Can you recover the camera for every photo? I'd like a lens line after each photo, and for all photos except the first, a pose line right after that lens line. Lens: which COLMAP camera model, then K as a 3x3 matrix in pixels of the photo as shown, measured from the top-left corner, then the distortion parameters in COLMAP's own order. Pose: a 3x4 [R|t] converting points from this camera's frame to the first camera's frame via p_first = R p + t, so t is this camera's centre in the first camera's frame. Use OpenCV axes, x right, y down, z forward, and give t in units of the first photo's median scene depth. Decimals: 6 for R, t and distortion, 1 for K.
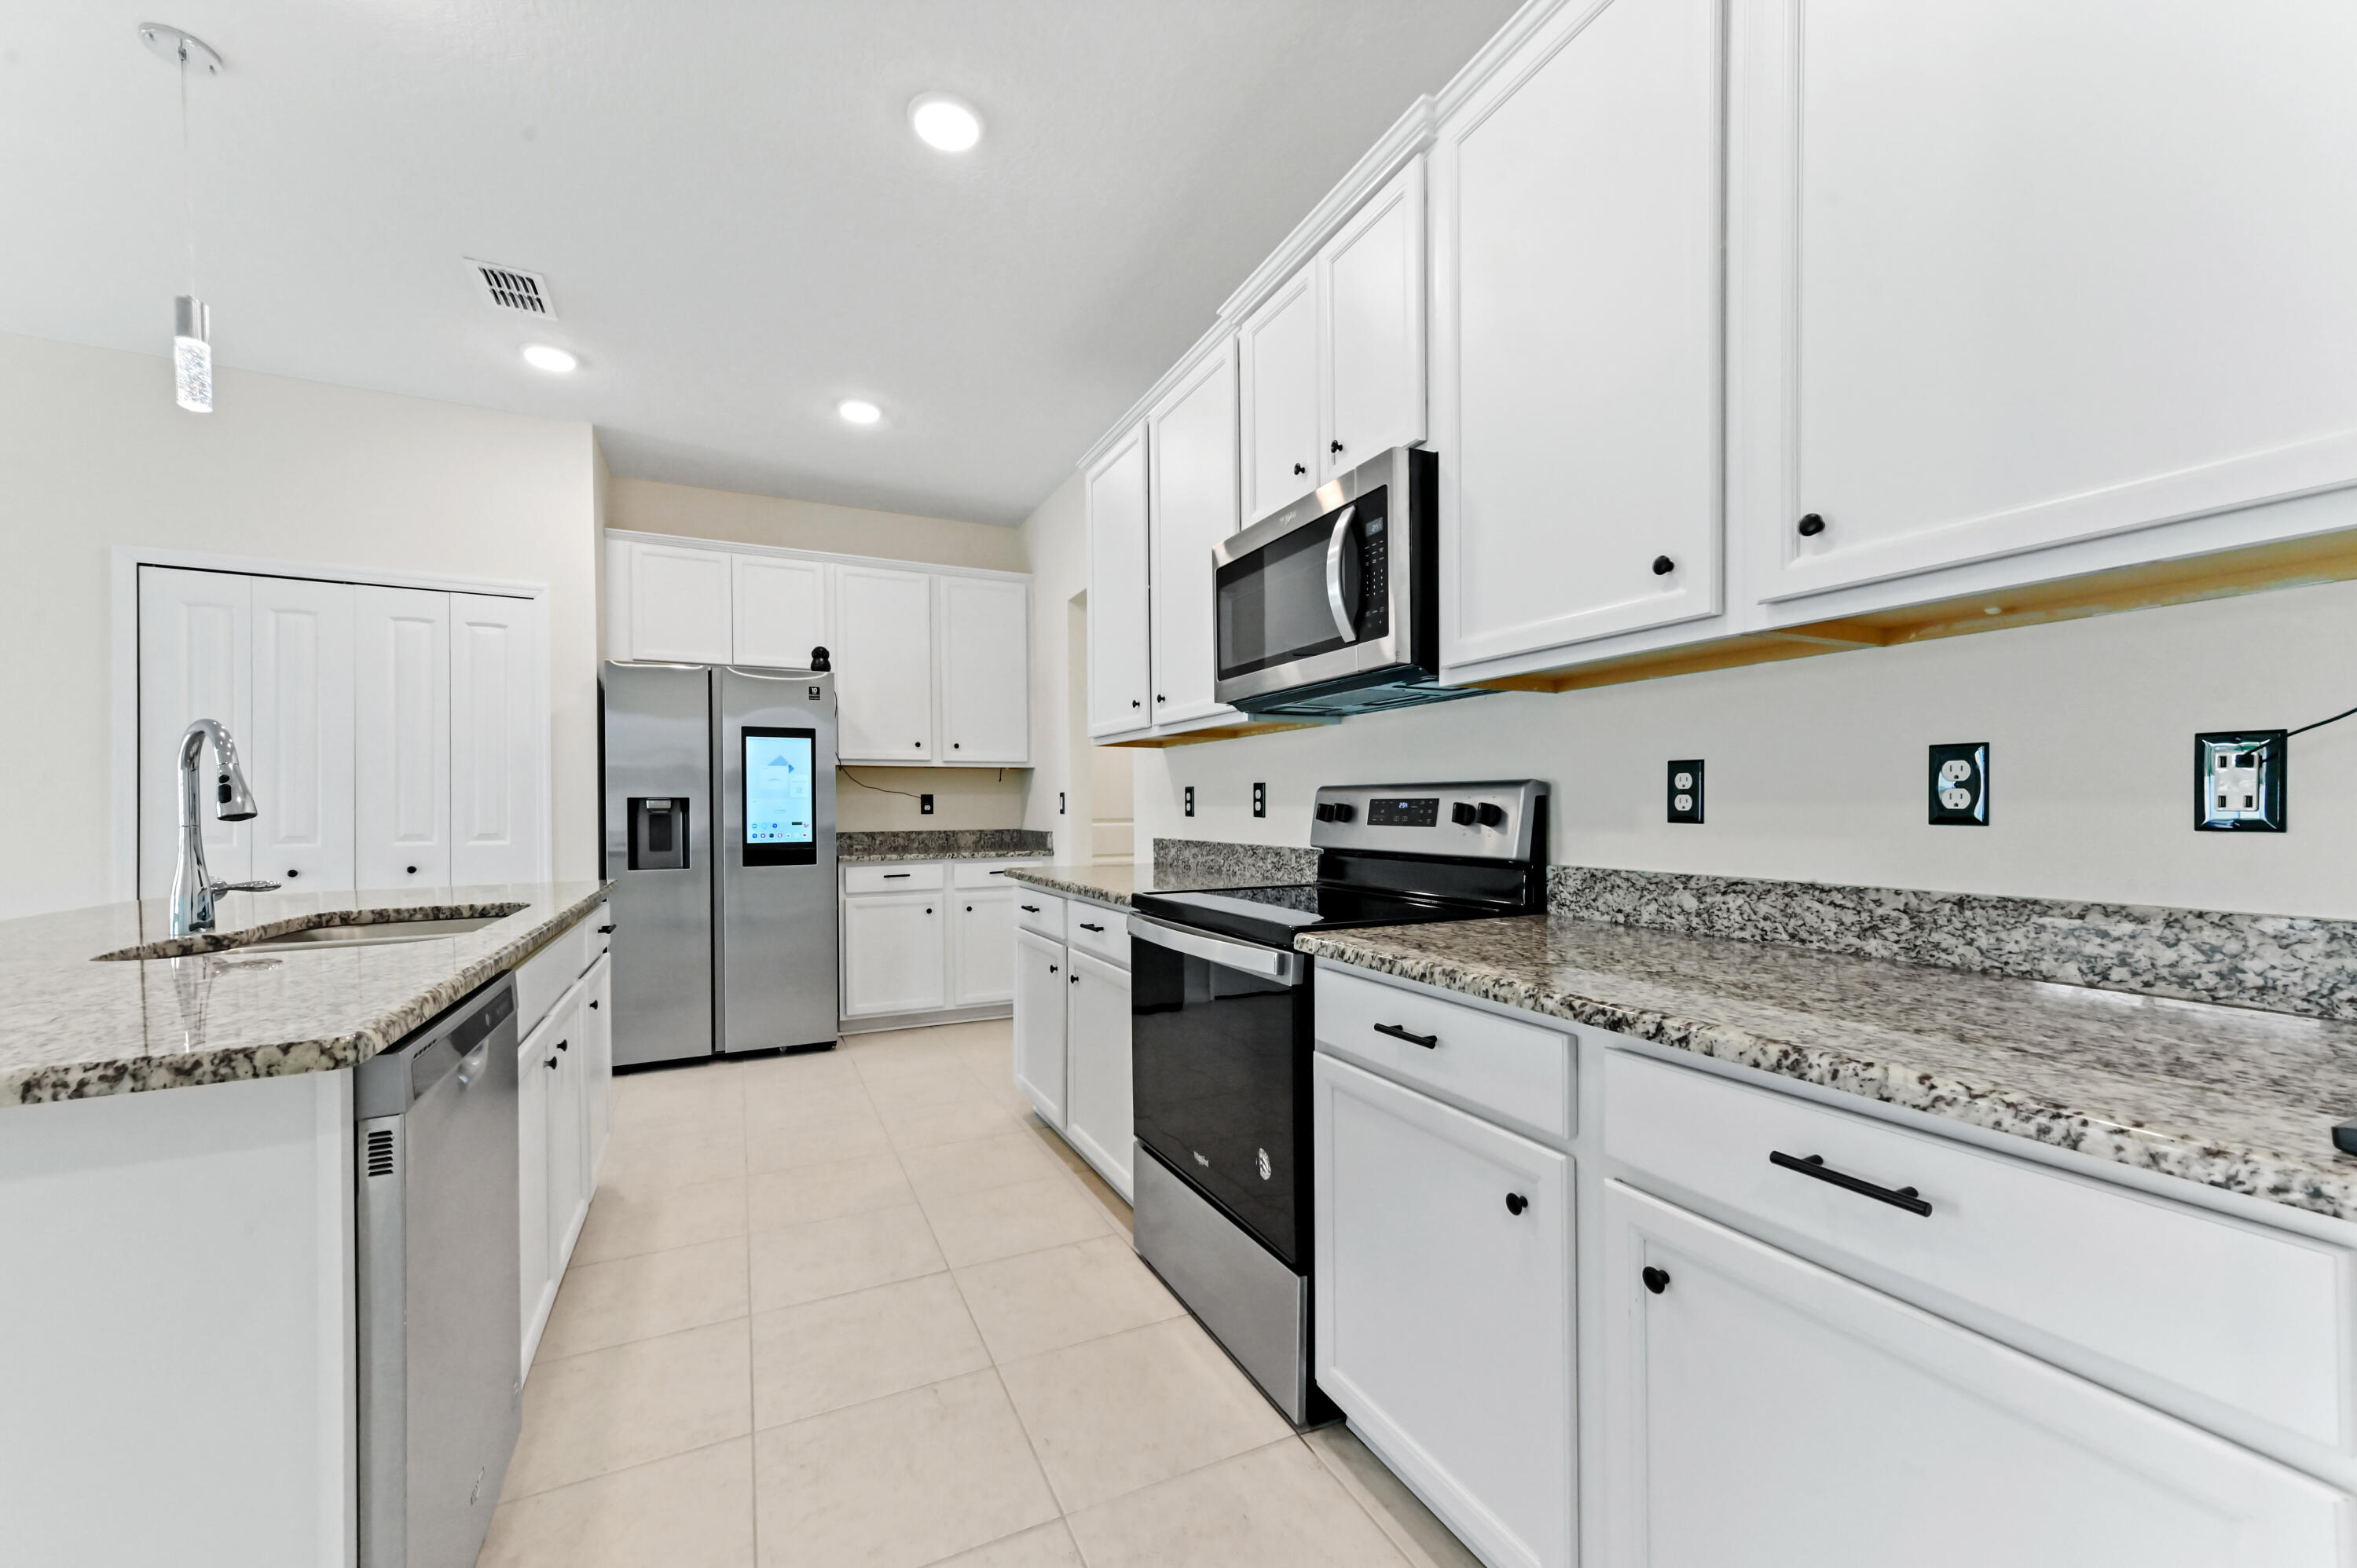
lens RADIAL K [[931.1, 0, 1176.2], [0, 931.1, 810.0], [0, 0, 1]] dist [0.024440, 0.000077]
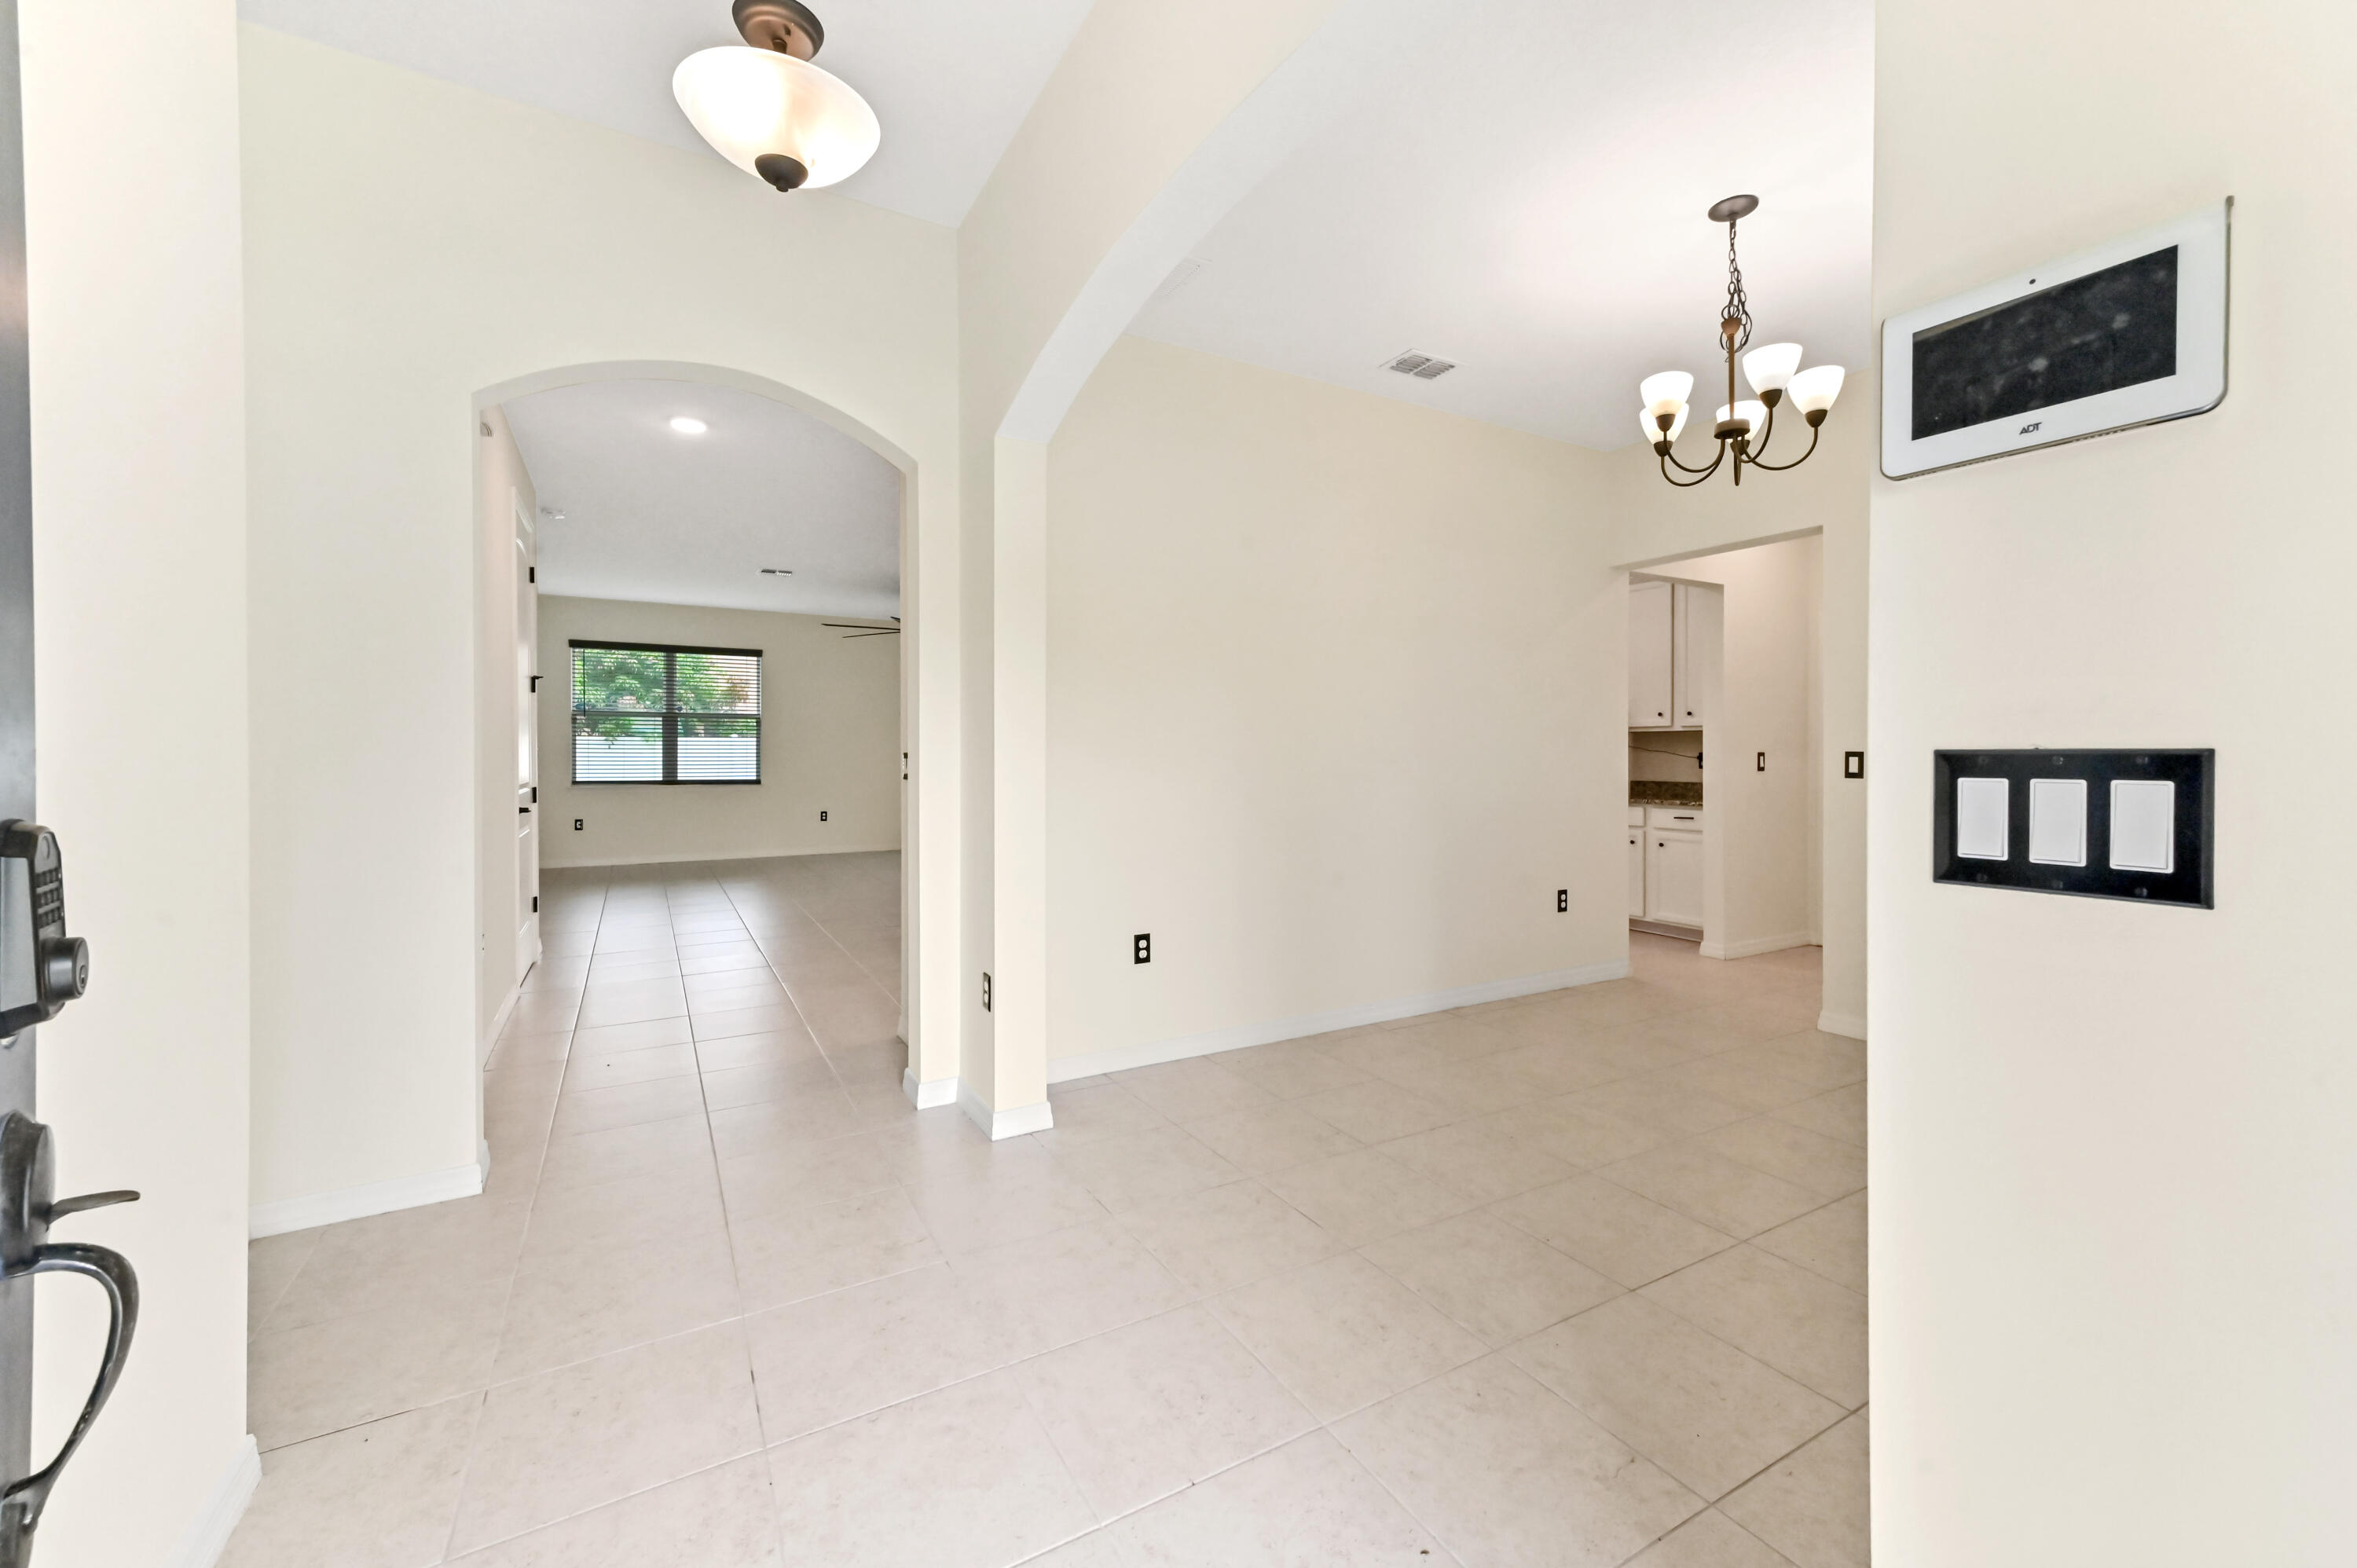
lens RADIAL K [[925.0, 0, 1179.0], [0, 925.0, 763.3], [0, 0, 1]] dist [0.015196, -0.000053]
pose [[0.076212, 0.014249, -0.996990, 1.356184], [-0.005142, 0.999890, 0.013897, -0.024676], [0.997078, 0.004068, 0.076276, 0.352947]]
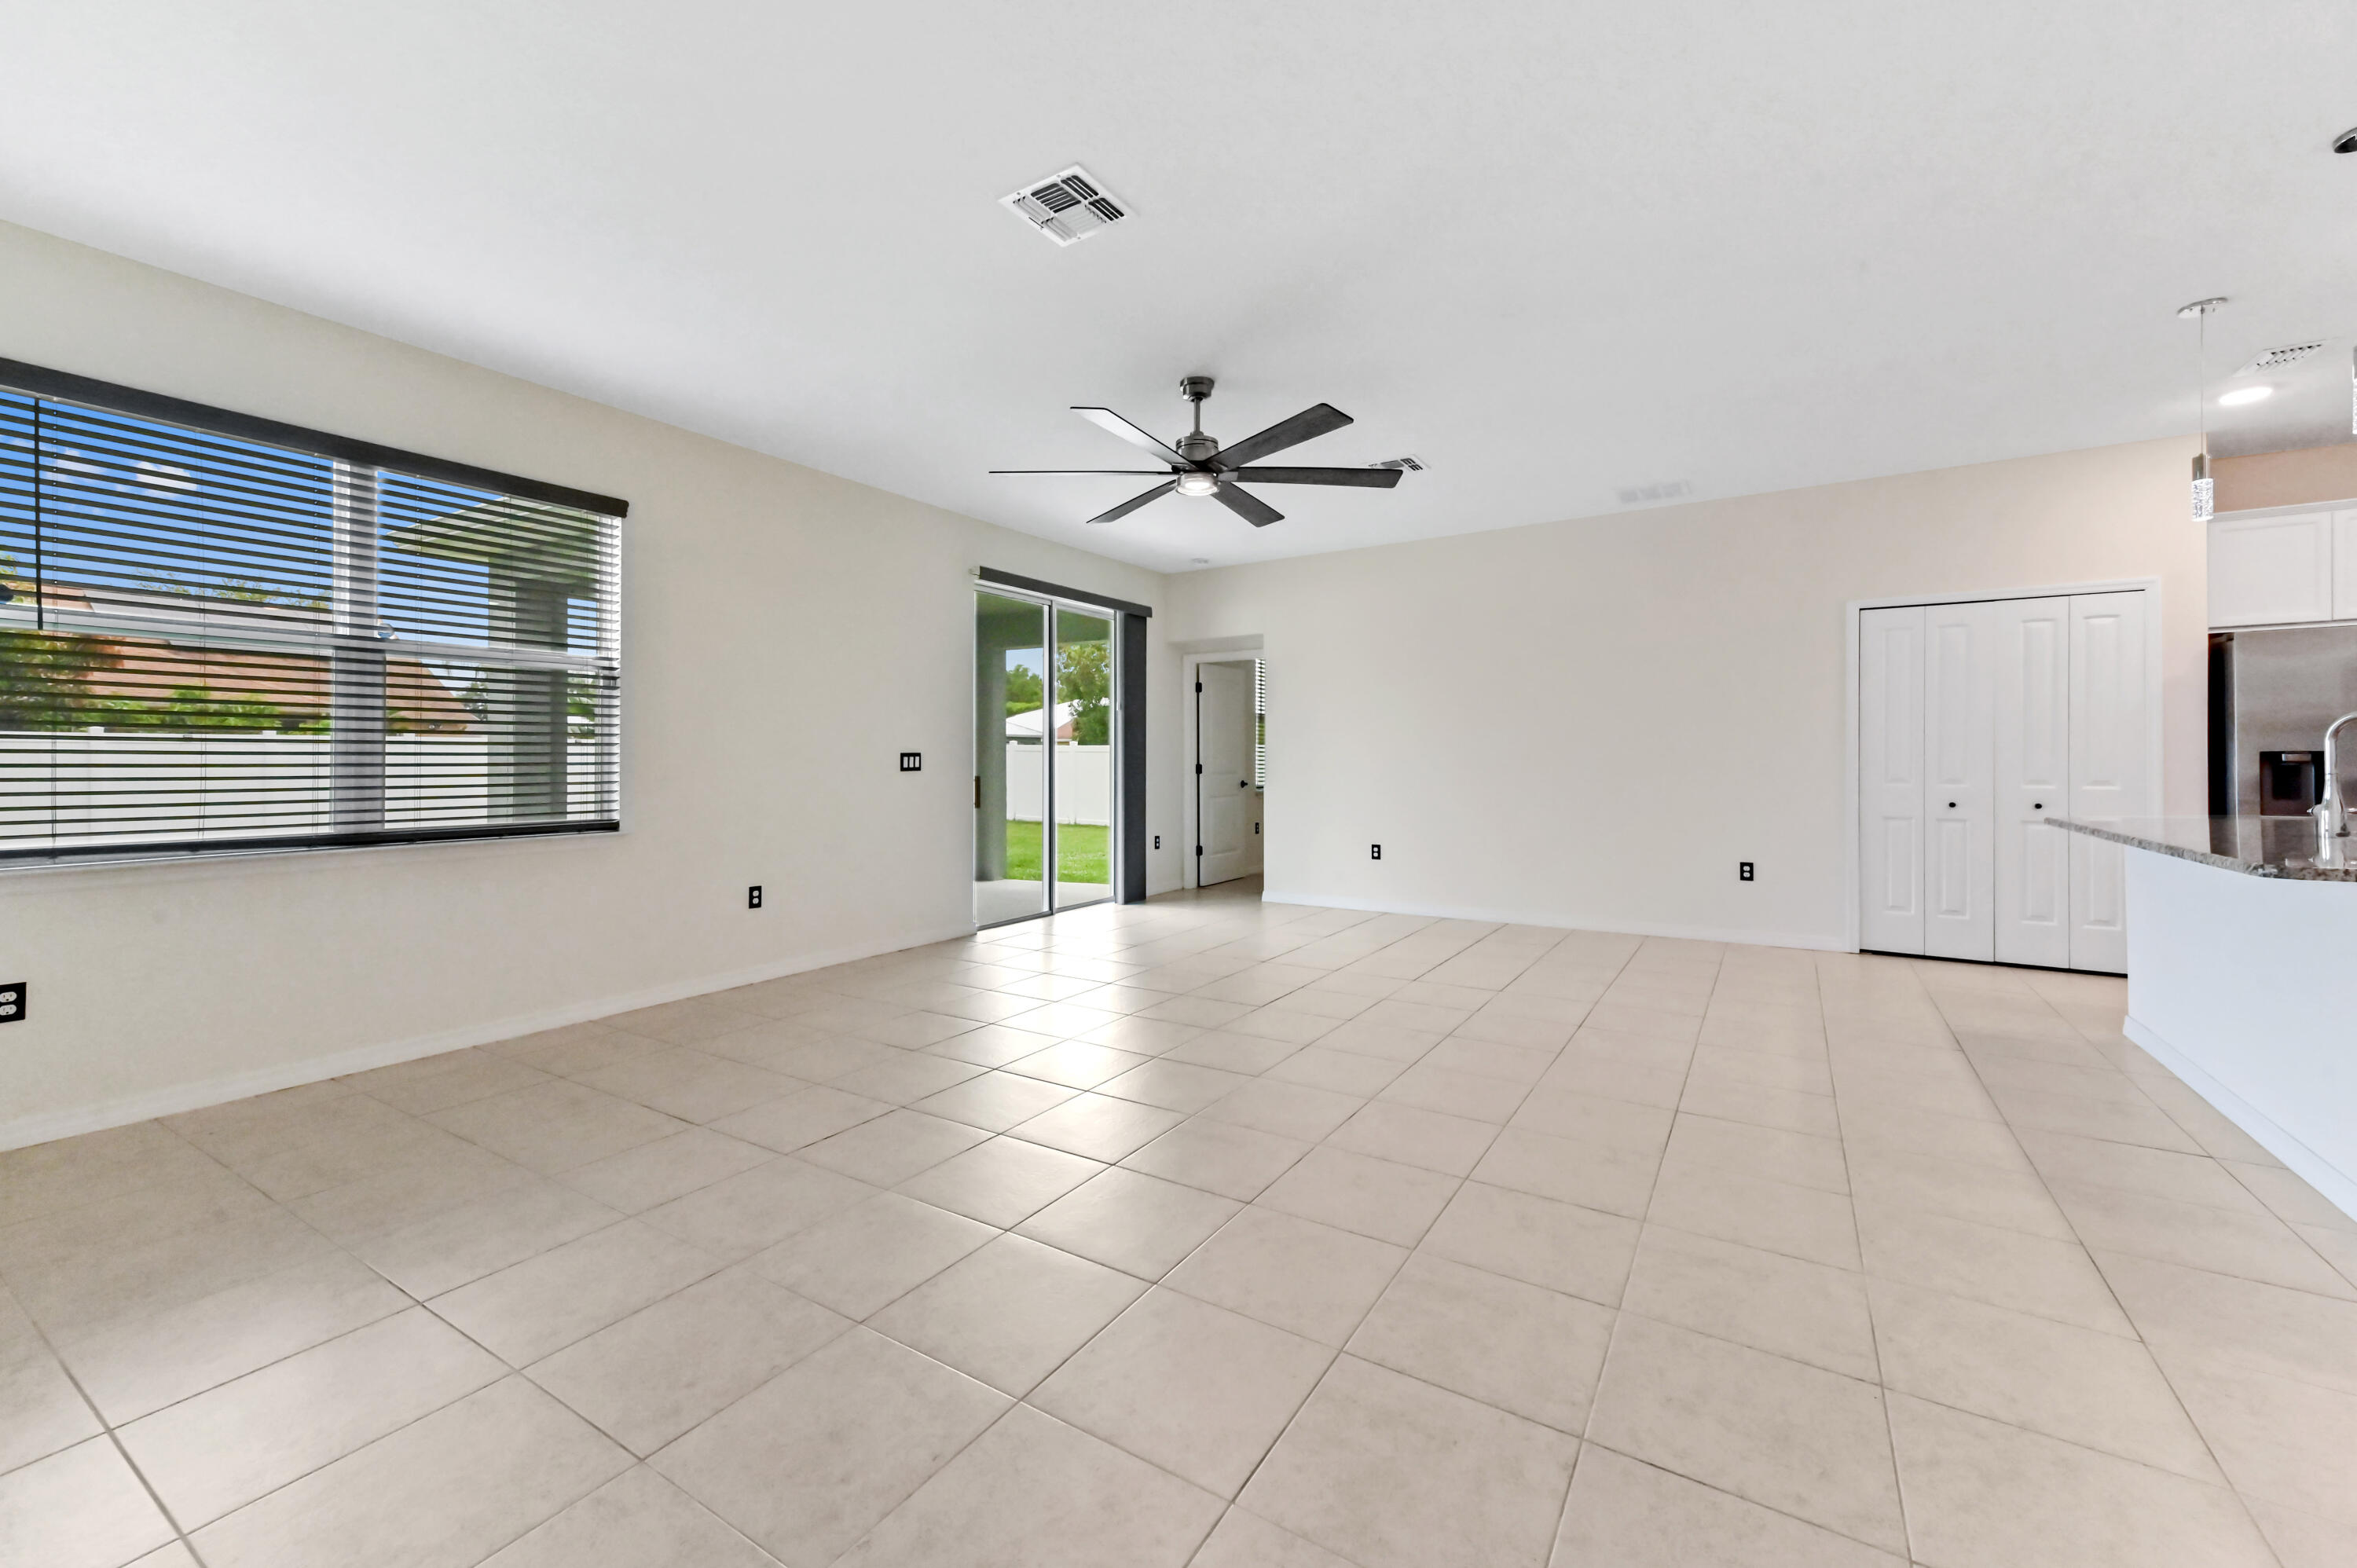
lens RADIAL K [[935.1, 0, 1176.2], [0, 935.1, 762.6], [0, 0, 1]] dist [0.013322, -0.000026]
pose [[0.527498, 0.006078, -0.849535, -0.340578], [-0.001190, 0.999979, 0.006415, -0.007110], [0.849556, -0.002373, 0.527494, -0.822539]]
